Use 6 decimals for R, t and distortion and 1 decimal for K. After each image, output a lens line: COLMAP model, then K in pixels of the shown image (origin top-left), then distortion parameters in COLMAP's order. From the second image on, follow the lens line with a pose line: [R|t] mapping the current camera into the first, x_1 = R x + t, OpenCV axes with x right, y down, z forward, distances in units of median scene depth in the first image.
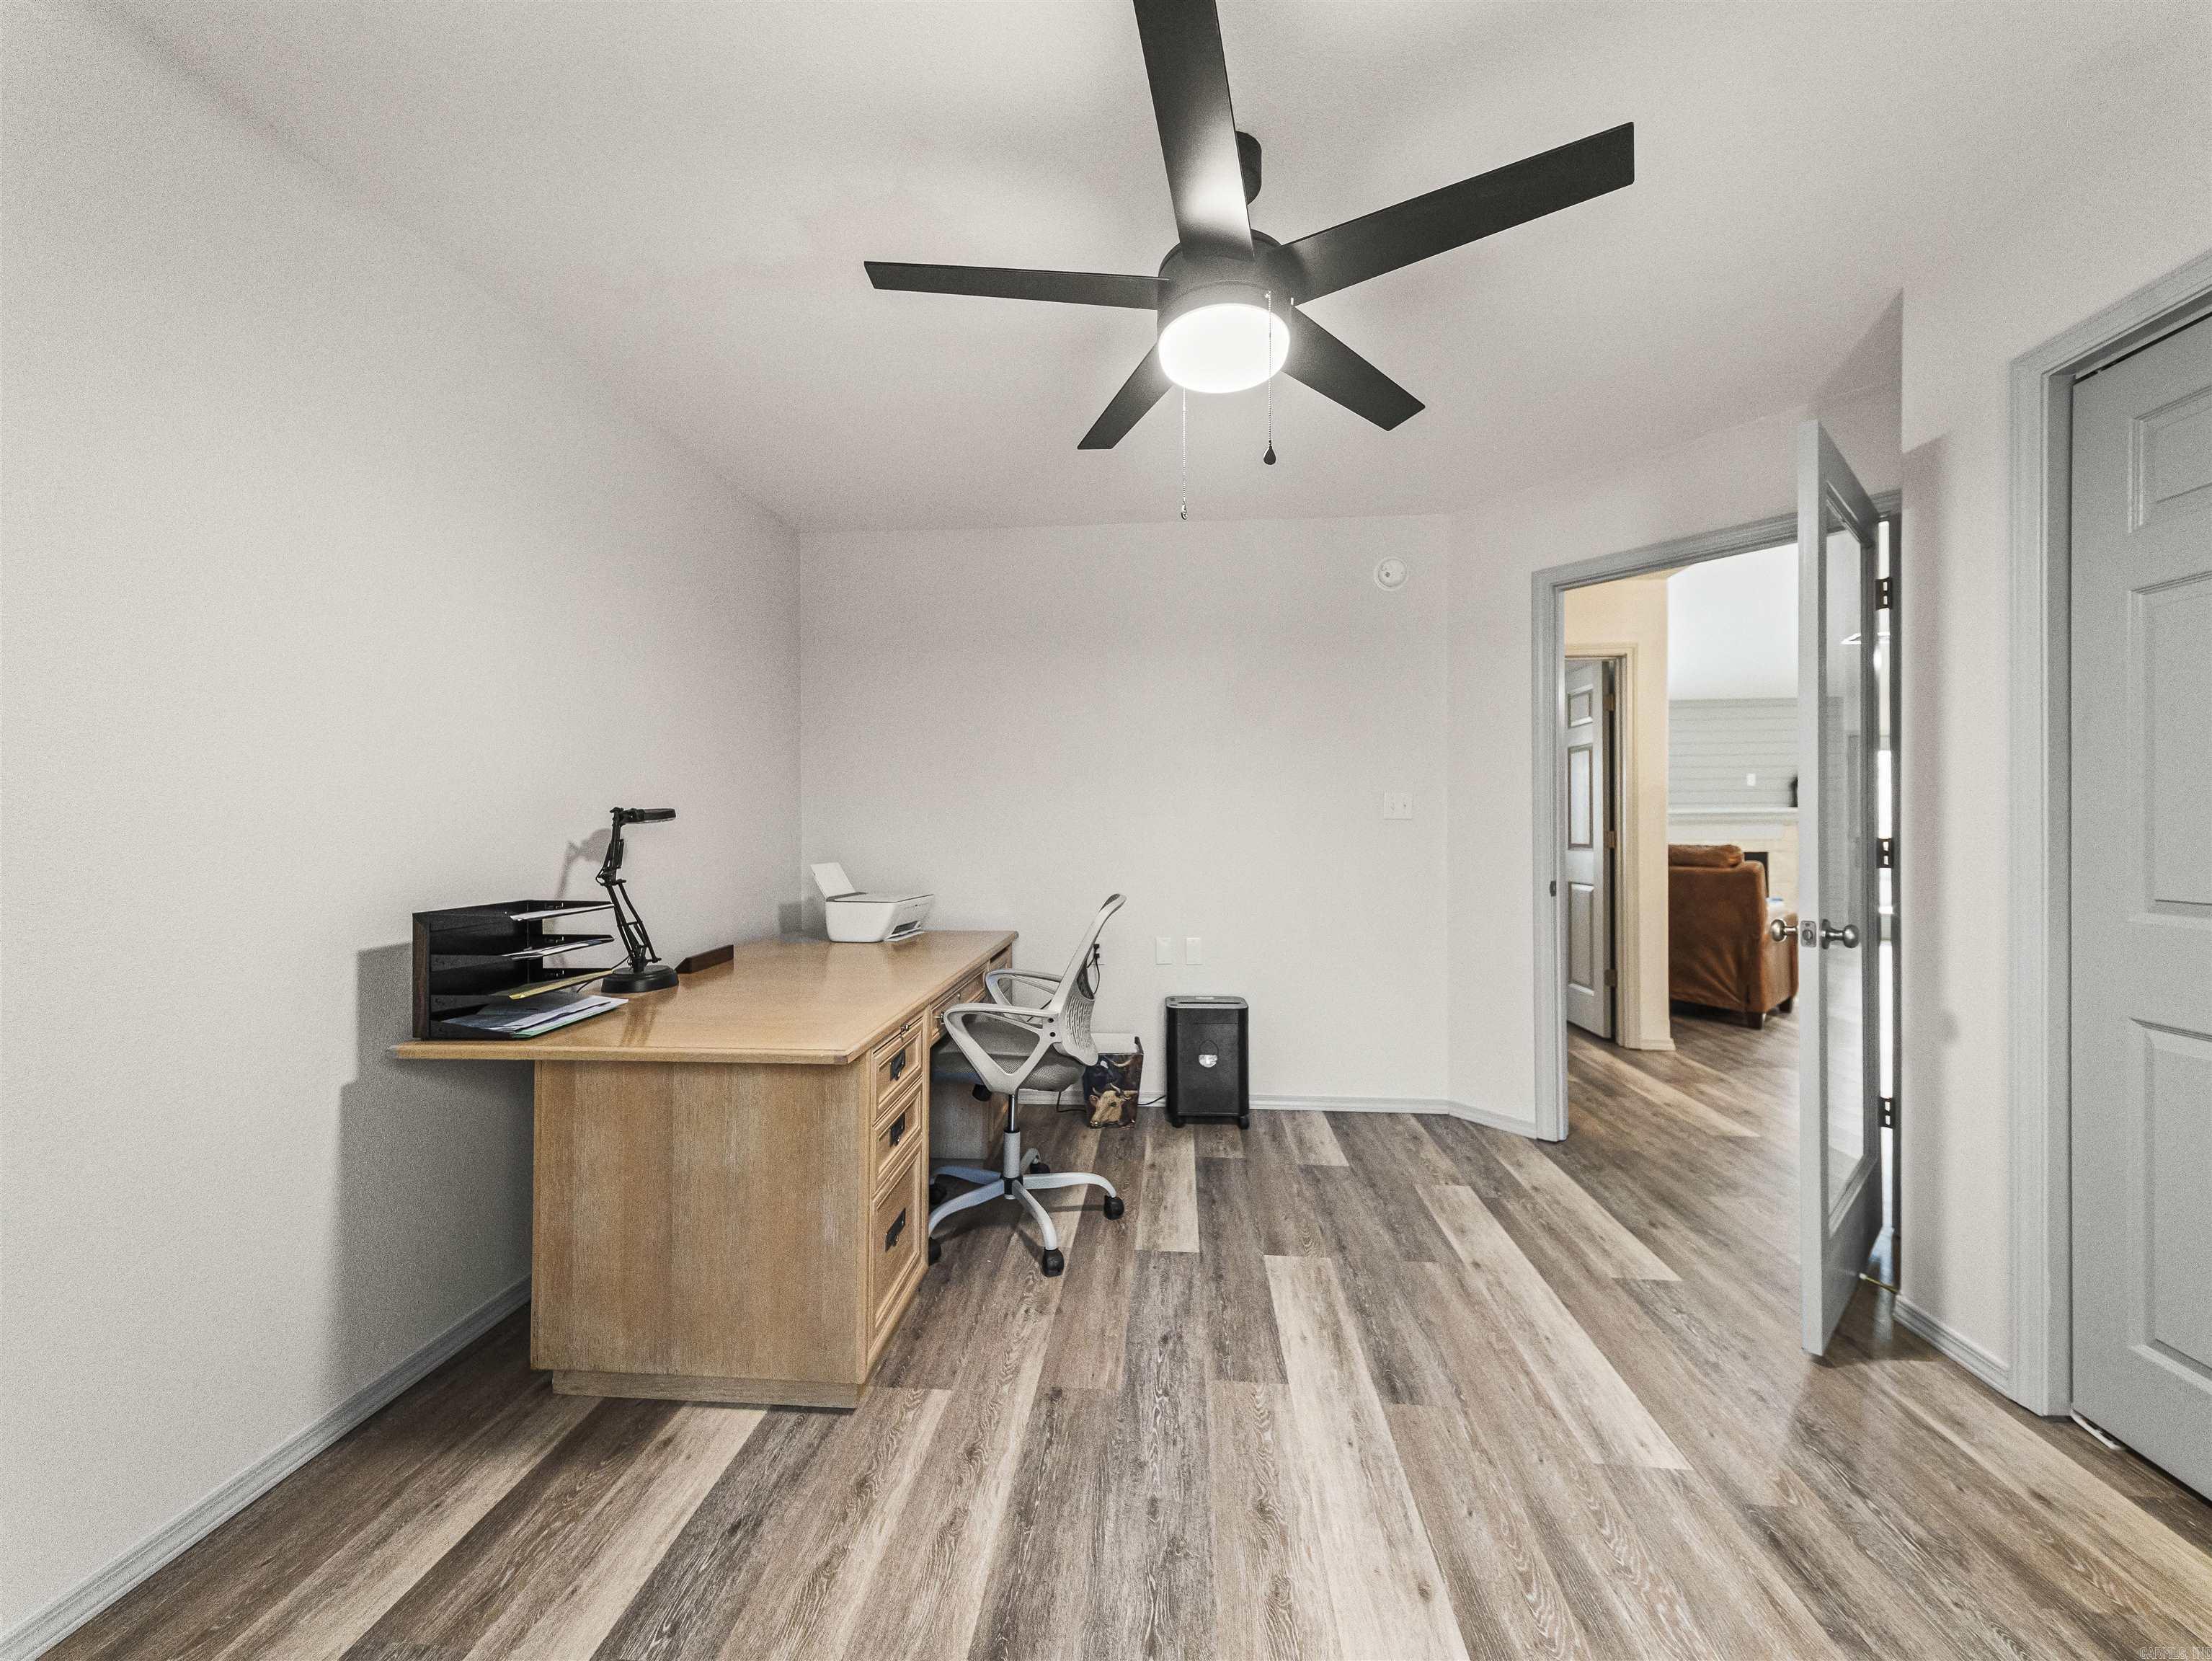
lens RADIAL K [[851.2, 0, 1099.0], [0, 851.2, 820.6], [0, 0, 1]] dist [0.032104, -0.011581]
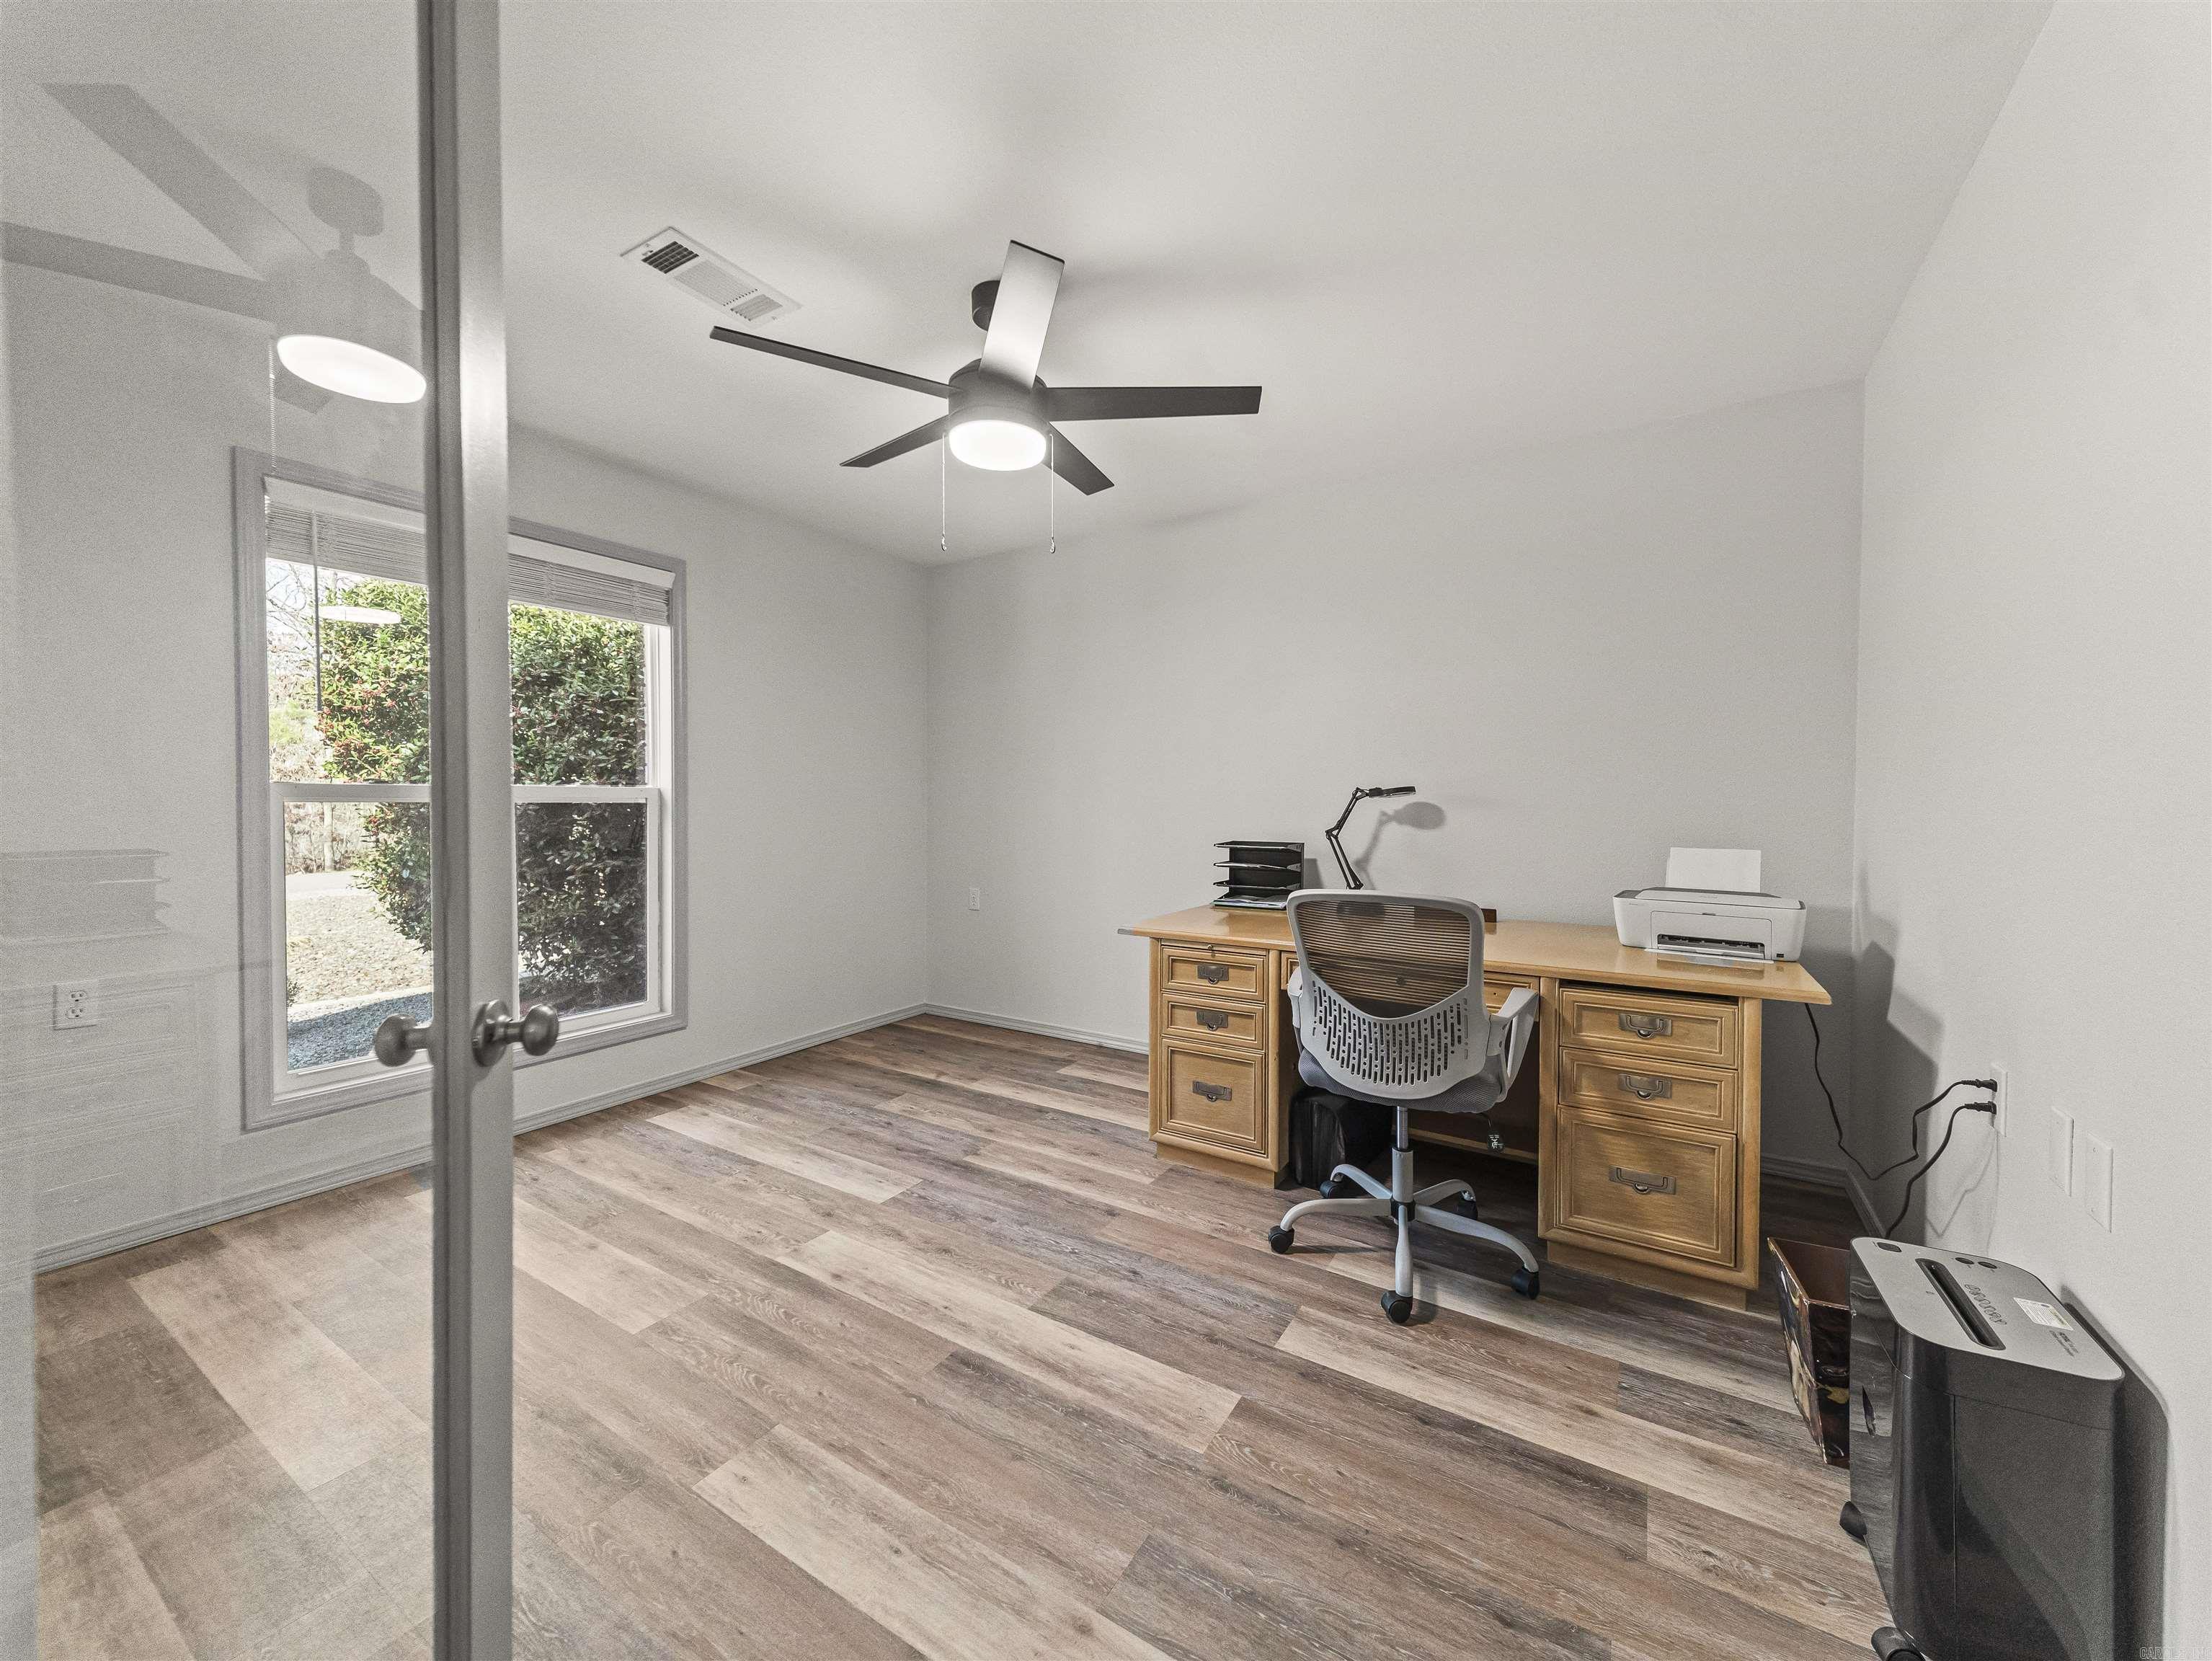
lens RADIAL K [[831.3, 0, 1106.0], [0, 831.3, 830.5], [0, 0, 1]] dist [0.032070, -0.010556]
pose [[-0.446102, 0.030357, -0.894467, 0.983754], [-0.002441, 0.999380, 0.035135, 0.010933], [0.894979, 0.017857, -0.445751, 1.379557]]
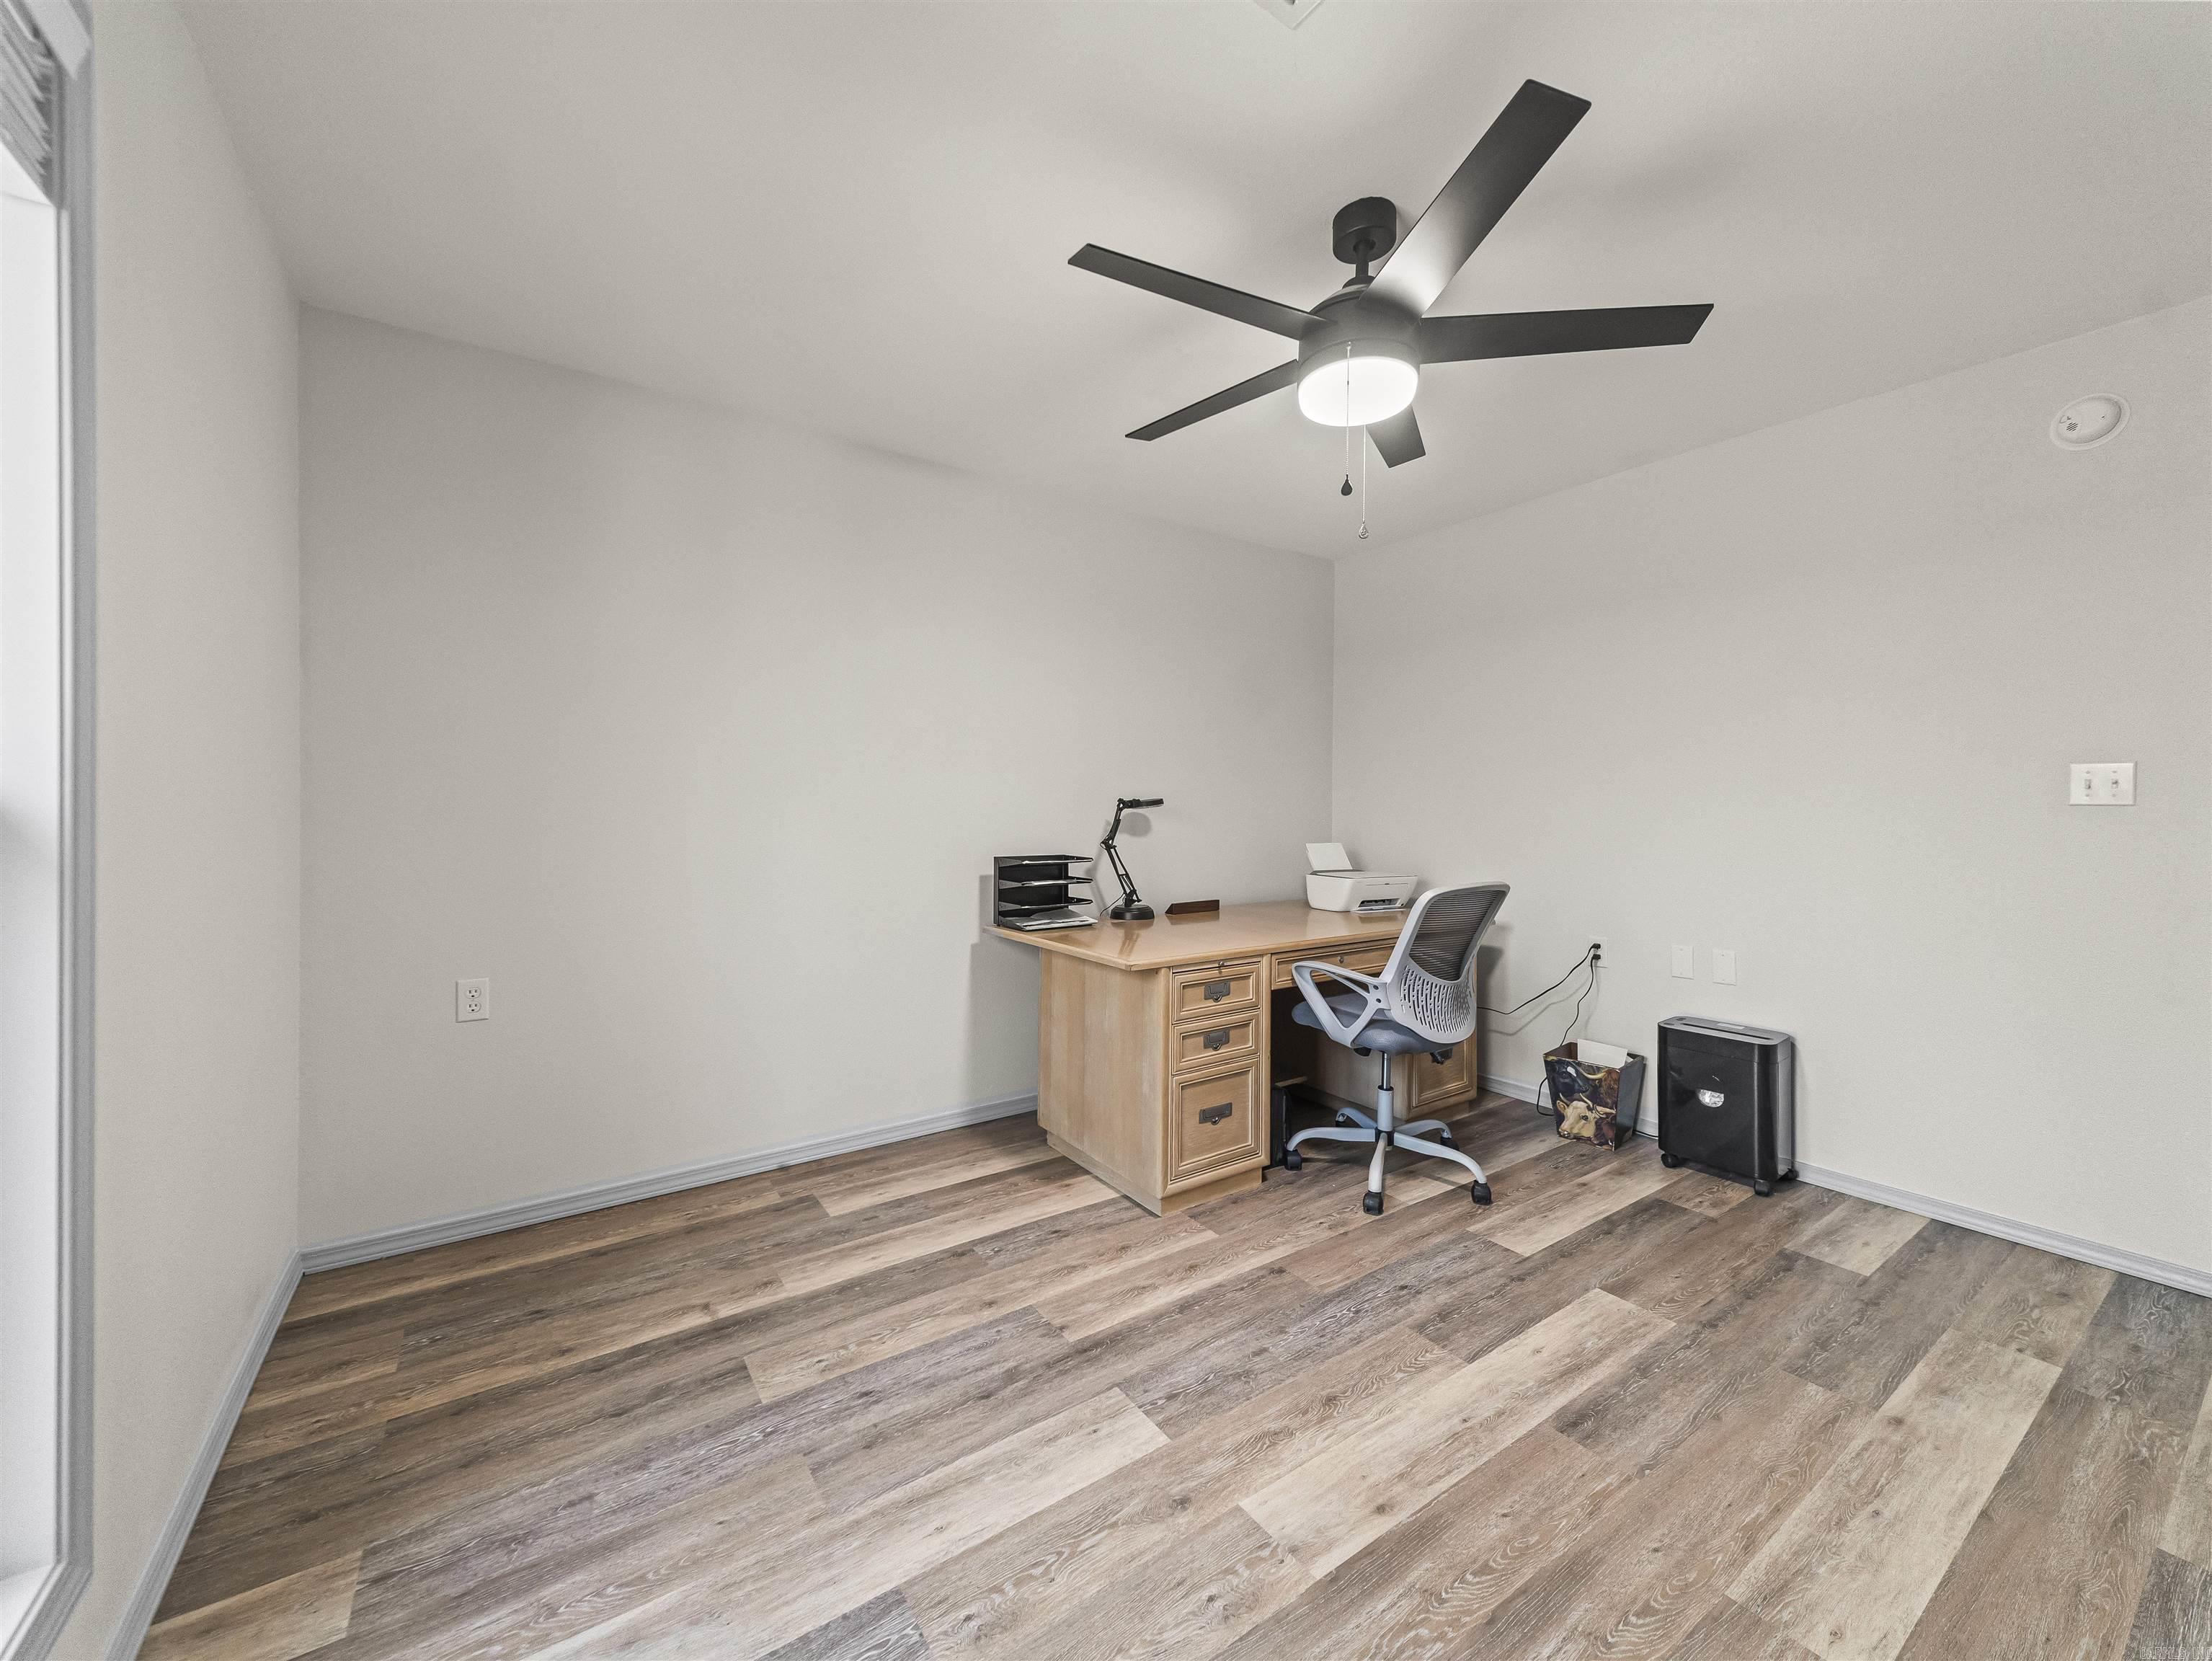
lens RADIAL K [[851.2, 0, 1099.0], [0, 851.2, 820.6], [0, 0, 1]] dist [0.032104, -0.011581]
pose [[0.629597, 0.012917, -0.776815, 0.644755], [-0.003041, 0.999895, 0.014162, 0.003812], [0.776916, -0.006554, 0.629570, 0.026341]]
